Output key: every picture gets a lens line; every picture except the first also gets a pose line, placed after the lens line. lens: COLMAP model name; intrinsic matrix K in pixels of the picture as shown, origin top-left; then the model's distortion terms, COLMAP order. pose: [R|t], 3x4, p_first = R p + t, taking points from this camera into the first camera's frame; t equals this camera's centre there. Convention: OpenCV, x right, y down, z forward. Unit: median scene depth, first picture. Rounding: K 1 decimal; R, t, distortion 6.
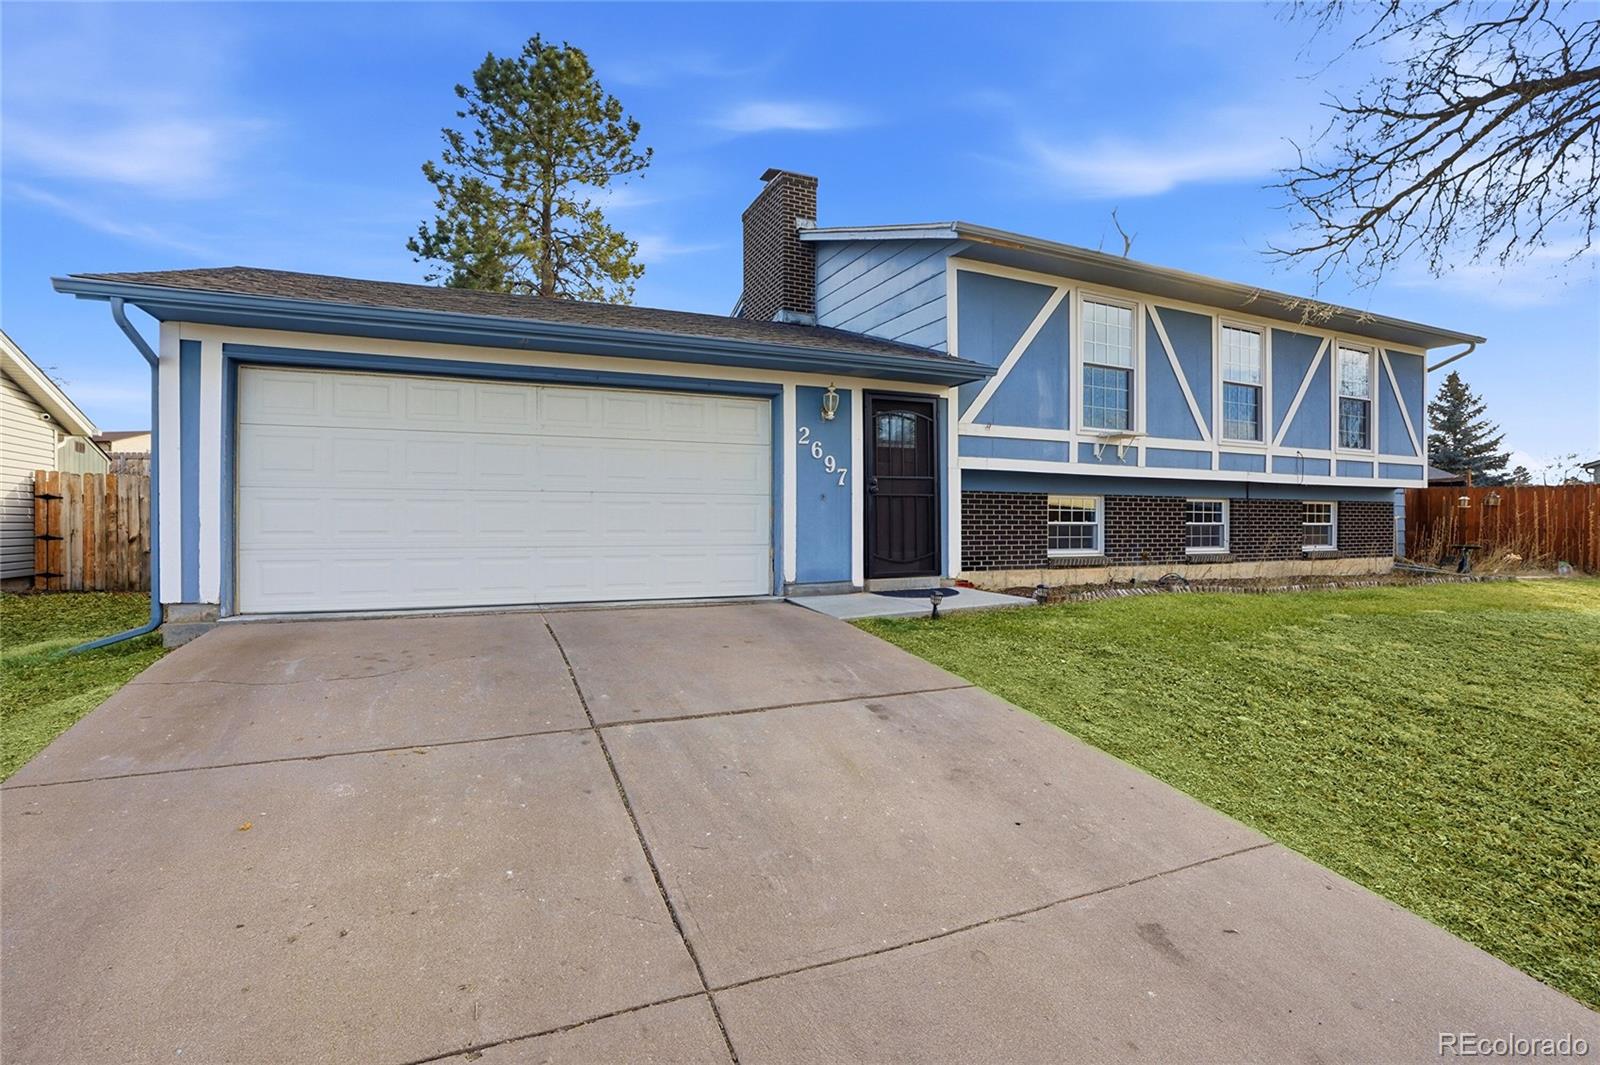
lens RADIAL K [[768.1, 0, 800.0], [0, 768.1, 532.5], [0, 0, 1]] dist [-0.080133, 0.035340]
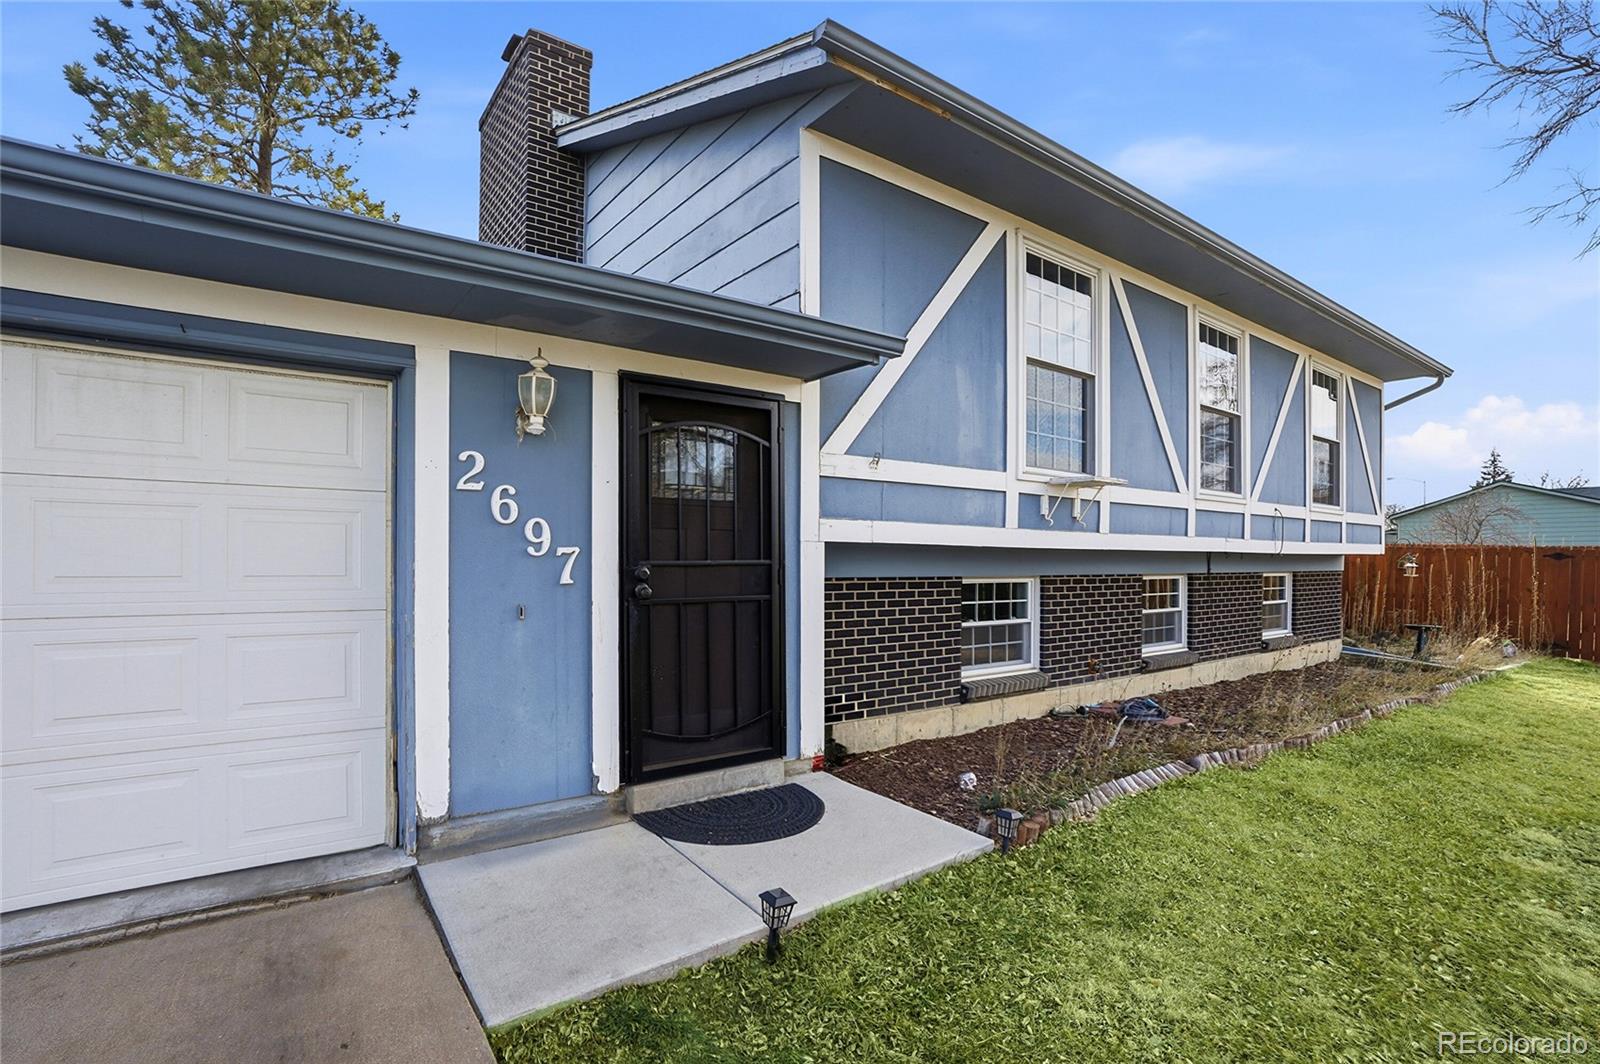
lens RADIAL K [[751.5, 0, 798.4], [0, 751.5, 553.0], [0, 0, 1]] dist [-0.068478, 0.019929]
pose [[0.978284, 0.006244, 0.207174, 0.080173], [-0.003390, 0.999894, -0.014130, -0.061885], [-0.207240, 0.013121, 0.978202, 0.459395]]
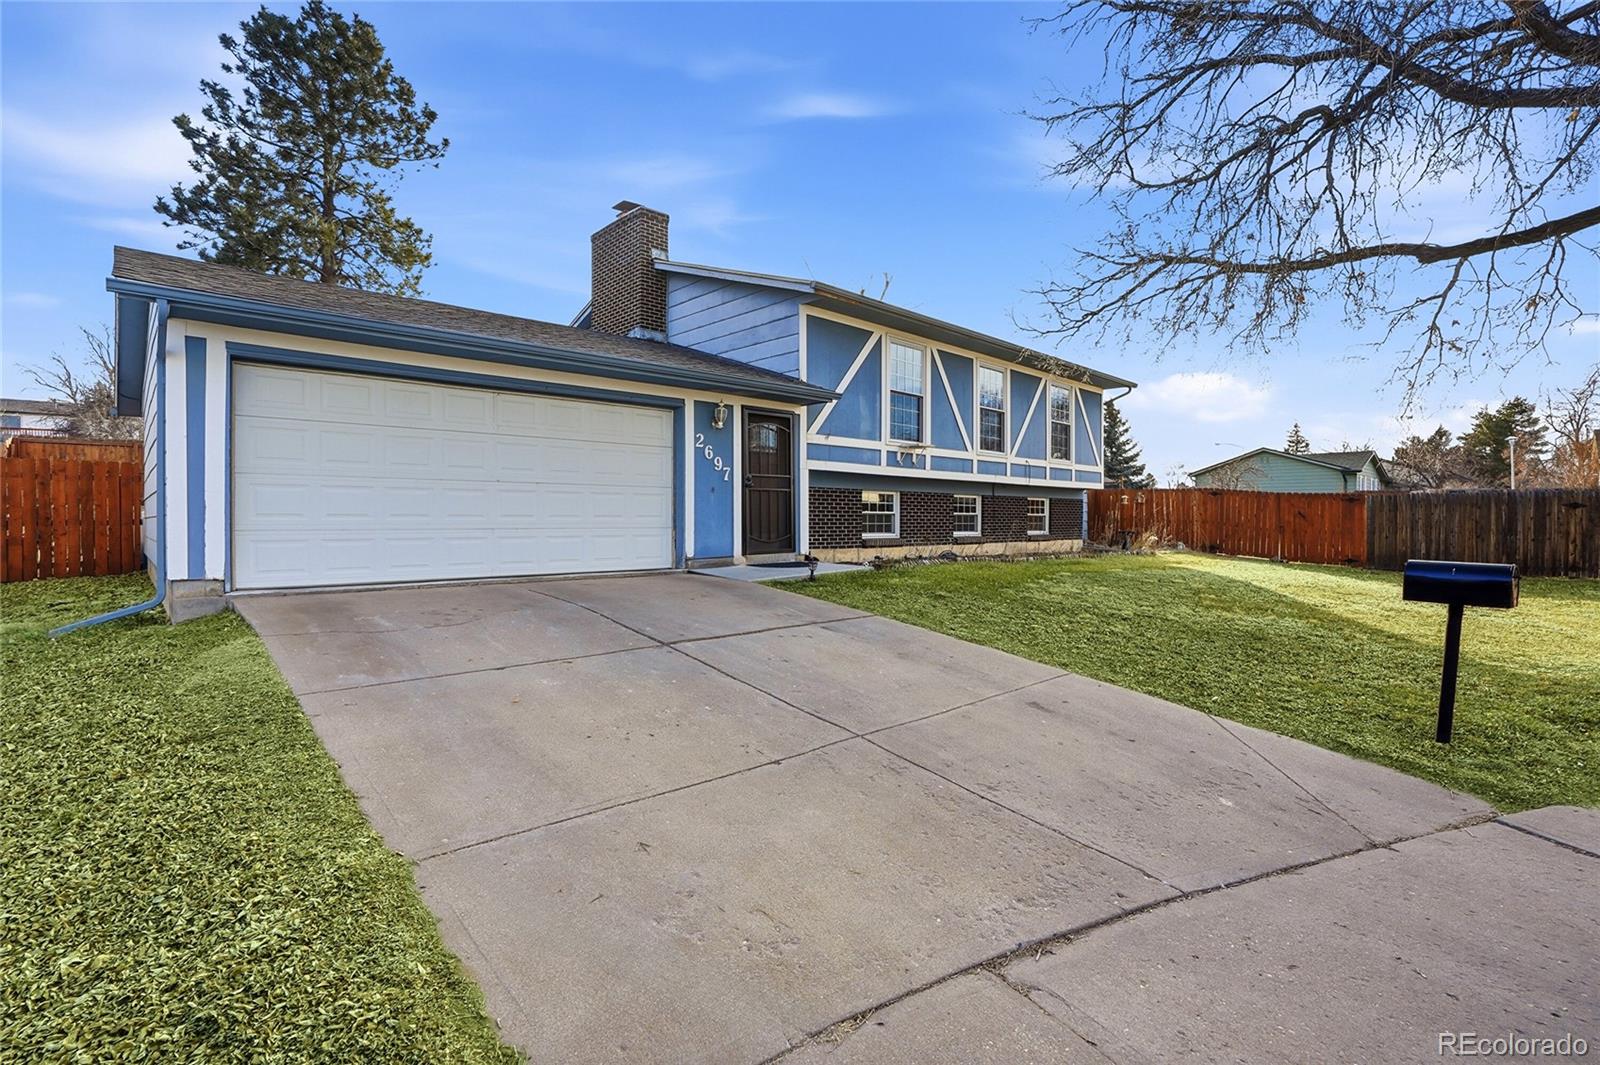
lens RADIAL K [[768.1, 0, 800.0], [0, 768.1, 532.5], [0, 0, 1]] dist [-0.080133, 0.035340]
pose [[0.941498, -0.006135, 0.336962, -0.215089], [0.004914, 0.999978, 0.004476, 0.015484], [-0.336982, -0.002558, 0.941508, -0.191431]]
